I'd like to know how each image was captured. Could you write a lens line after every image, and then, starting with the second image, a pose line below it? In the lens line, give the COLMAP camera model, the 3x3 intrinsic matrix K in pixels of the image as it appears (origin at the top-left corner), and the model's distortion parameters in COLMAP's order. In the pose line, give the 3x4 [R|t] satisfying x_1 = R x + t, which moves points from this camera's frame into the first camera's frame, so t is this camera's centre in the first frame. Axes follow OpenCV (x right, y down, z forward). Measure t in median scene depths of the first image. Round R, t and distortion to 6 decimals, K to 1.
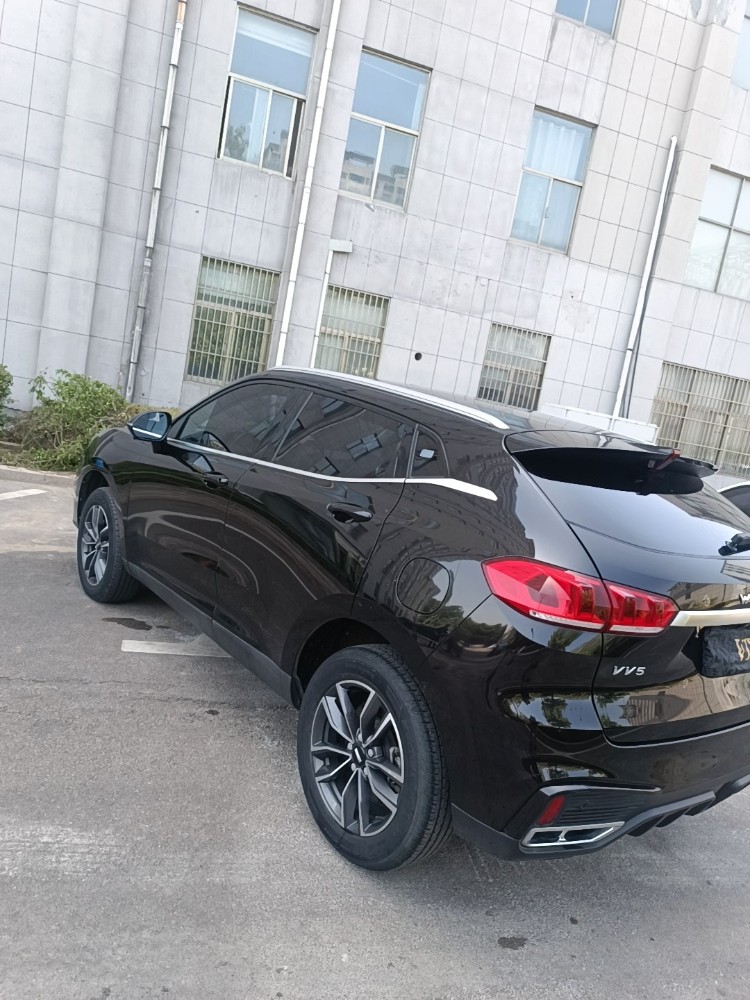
lens RADIAL K [[713.3, 0, 356.9], [0, 713.3, 496.0], [0, 0, 1]] dist [0.070590, -0.078155]
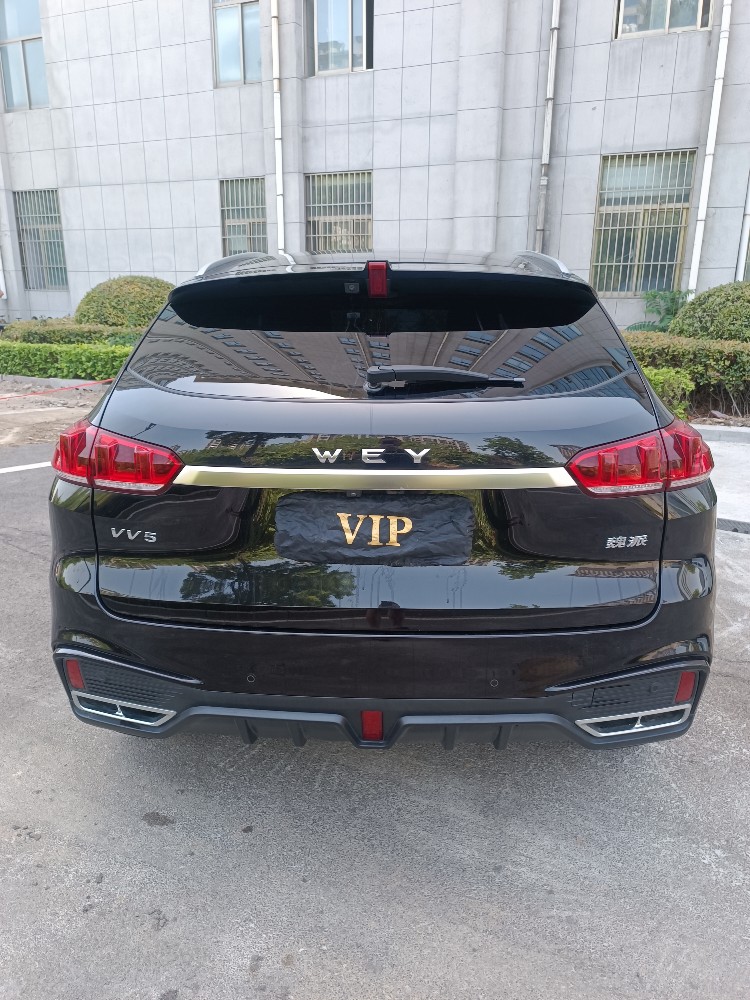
lens RADIAL K [[733.2, 0, 412.5], [0, 733.2, 504.2], [0, 0, 1]] dist [0.033523, -0.042185]
pose [[0.750271, 0.013053, -0.661002, 0.235210], [0.043199, 0.996701, 0.068715, 0.031514], [0.659718, -0.080109, 0.747231, 0.111907]]
